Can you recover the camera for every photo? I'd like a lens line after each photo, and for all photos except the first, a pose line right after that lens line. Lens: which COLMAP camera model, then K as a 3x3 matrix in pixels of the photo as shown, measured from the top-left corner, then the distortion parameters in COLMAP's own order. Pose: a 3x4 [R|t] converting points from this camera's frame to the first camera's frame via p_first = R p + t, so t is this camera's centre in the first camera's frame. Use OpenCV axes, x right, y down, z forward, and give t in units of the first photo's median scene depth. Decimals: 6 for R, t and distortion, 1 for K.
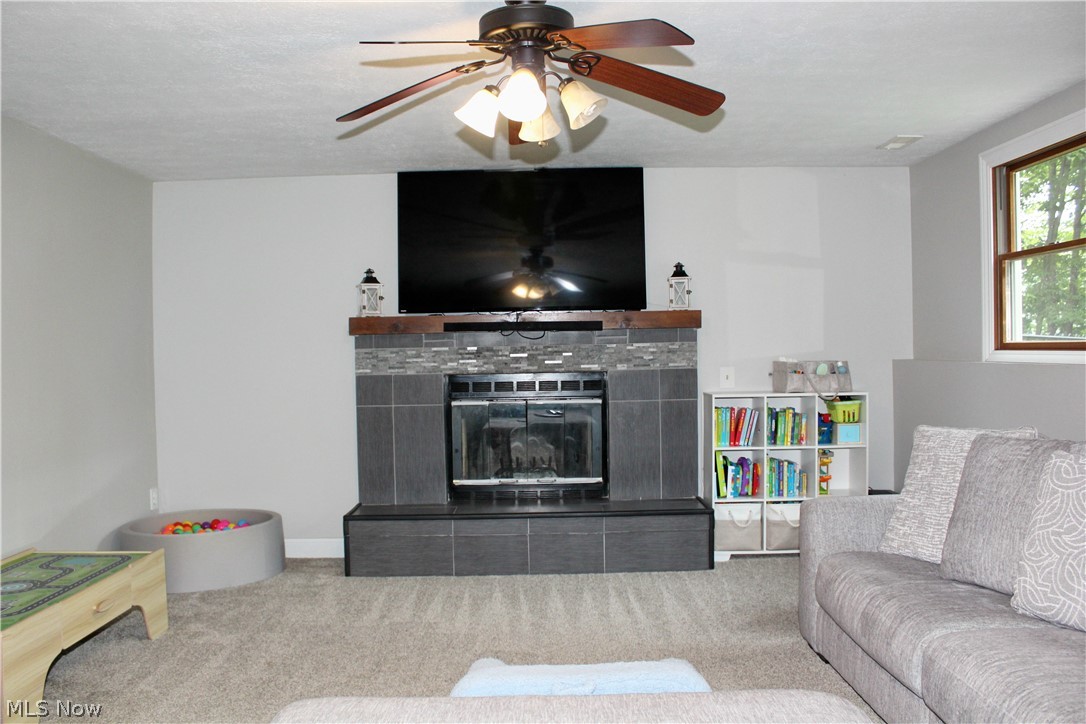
lens RADIAL K [[903.3, 0, 526.0], [0, 903.3, 363.9], [0, 0, 1]] dist [-0.167090, 0.158057]
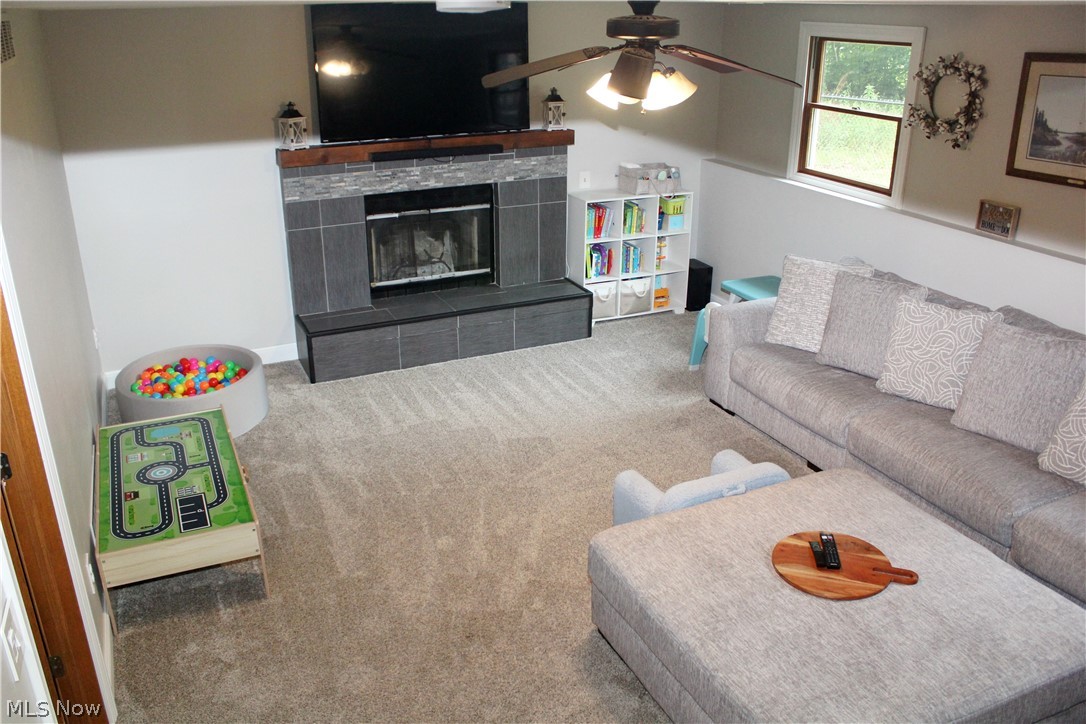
lens RADIAL K [[903.3, 0, 526.0], [0, 903.3, 363.9], [0, 0, 1]] dist [-0.167090, 0.158057]
pose [[0.909748, -0.141977, 0.390131, -0.383710], [-0.006532, 0.934696, 0.355389, -0.195237], [-0.415110, -0.325862, 0.849410, -0.100707]]
